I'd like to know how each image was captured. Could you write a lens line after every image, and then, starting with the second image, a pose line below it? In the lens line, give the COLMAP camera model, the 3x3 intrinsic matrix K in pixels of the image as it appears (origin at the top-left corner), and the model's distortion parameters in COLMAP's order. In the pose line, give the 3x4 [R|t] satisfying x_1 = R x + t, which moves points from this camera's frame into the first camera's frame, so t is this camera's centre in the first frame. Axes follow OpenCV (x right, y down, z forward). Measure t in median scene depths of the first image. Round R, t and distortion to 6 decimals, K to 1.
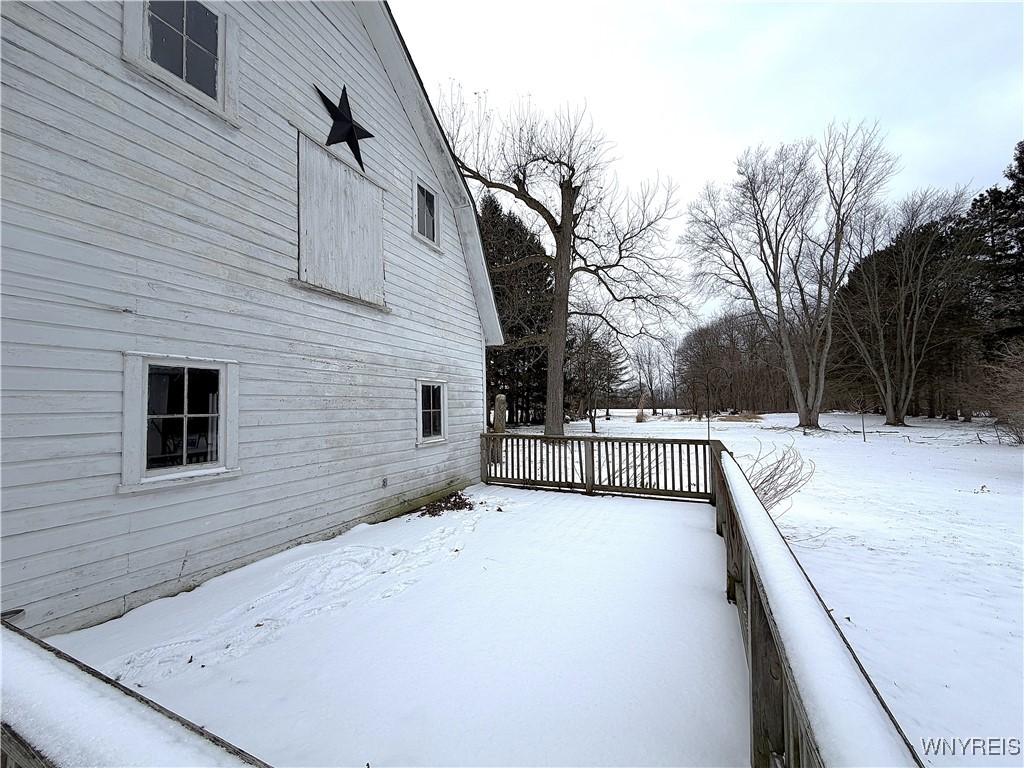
lens RADIAL K [[408.7, 0, 506.9], [0, 408.7, 386.8], [0, 0, 1]] dist [-0.000121, 0.000593]
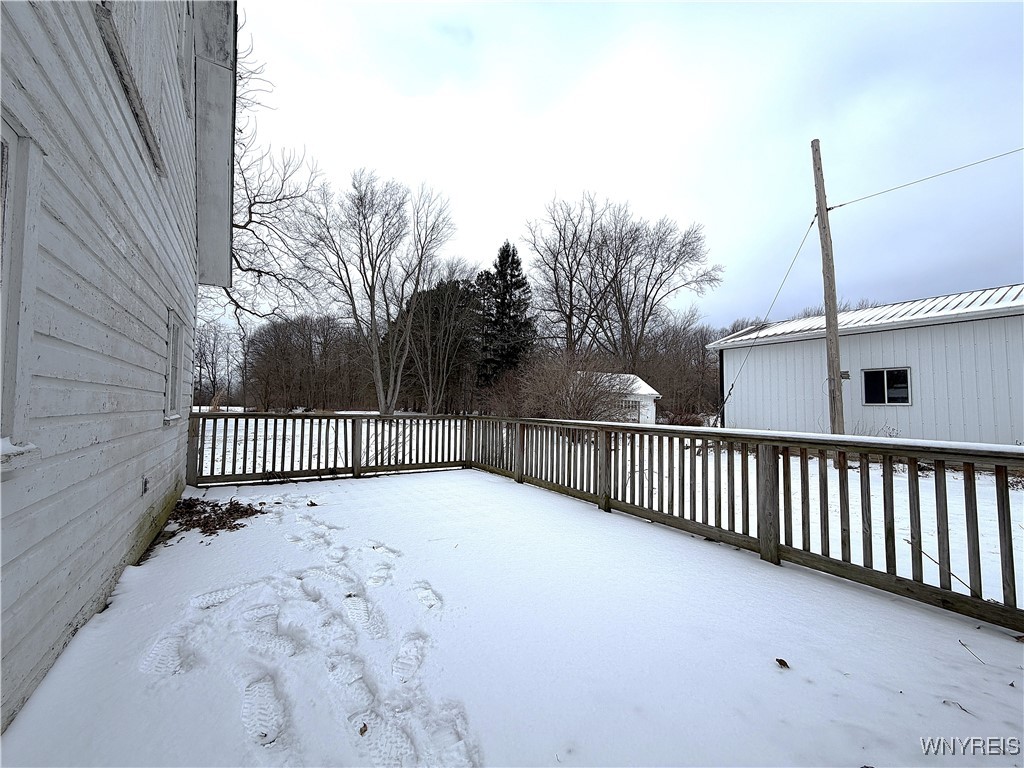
lens RADIAL K [[408.7, 0, 509.1], [0, 408.7, 383.5], [0, 0, 1]] dist [-0.000121, 0.000593]
pose [[0.537363, 0.065072, 0.840837, -0.083279], [-0.058795, 0.997484, -0.039620, 0.015819], [-0.841299, -0.028146, 0.539837, 0.053079]]
